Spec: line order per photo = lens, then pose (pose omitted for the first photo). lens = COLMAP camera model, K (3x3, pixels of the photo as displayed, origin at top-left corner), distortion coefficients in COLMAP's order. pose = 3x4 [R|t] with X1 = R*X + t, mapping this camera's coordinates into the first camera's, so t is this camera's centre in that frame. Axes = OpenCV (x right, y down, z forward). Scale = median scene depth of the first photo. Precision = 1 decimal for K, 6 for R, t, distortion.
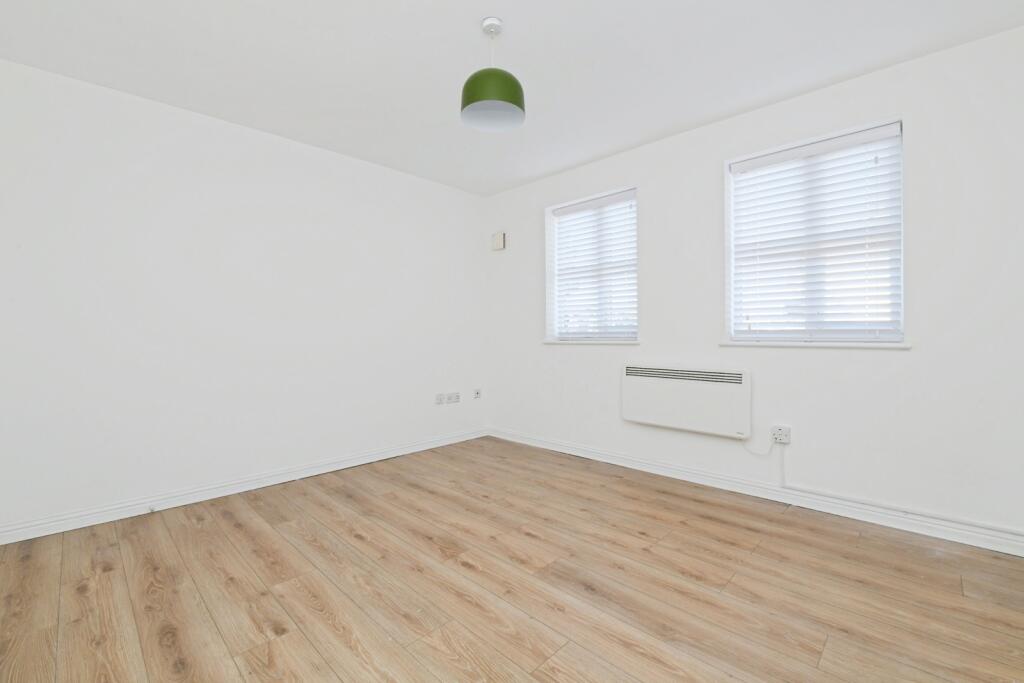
lens RADIAL K [[434.0, 0, 513.5], [0, 434.0, 337.7], [0, 0, 1]] dist [-0.003187, -0.001190]
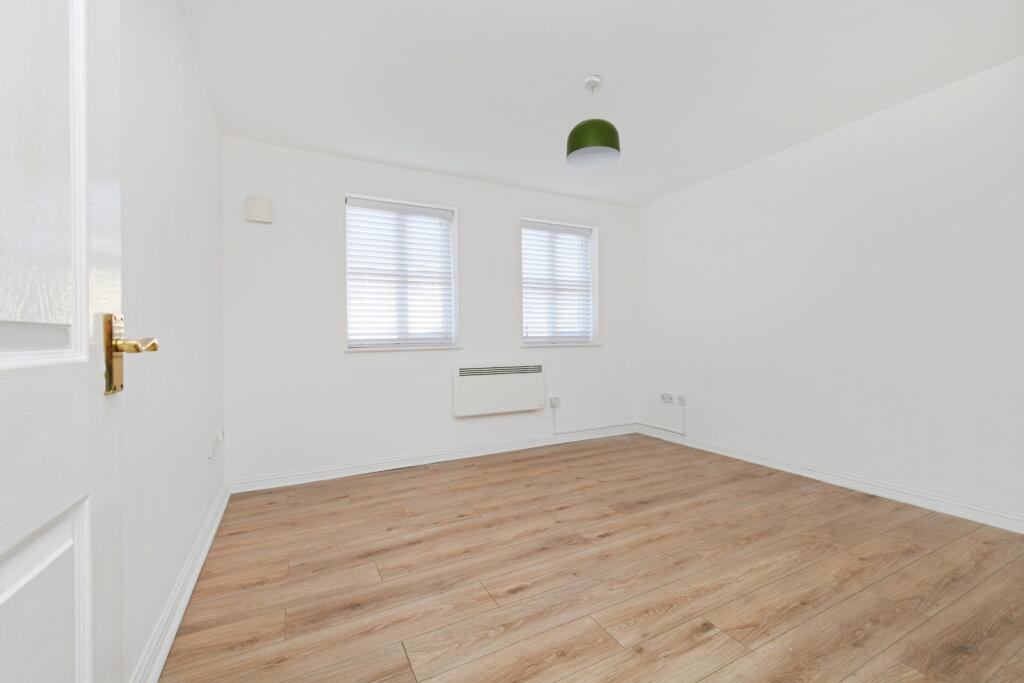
lens RADIAL K [[434.0, 0, 514.9], [0, 434.0, 340.9], [0, 0, 1]] dist [-0.003187, -0.001190]
pose [[0.310274, 0.000129, 0.950647, -0.991160], [0.022583, 0.999717, -0.007506, 0.008673], [-0.950379, 0.023797, 0.310183, 0.666141]]
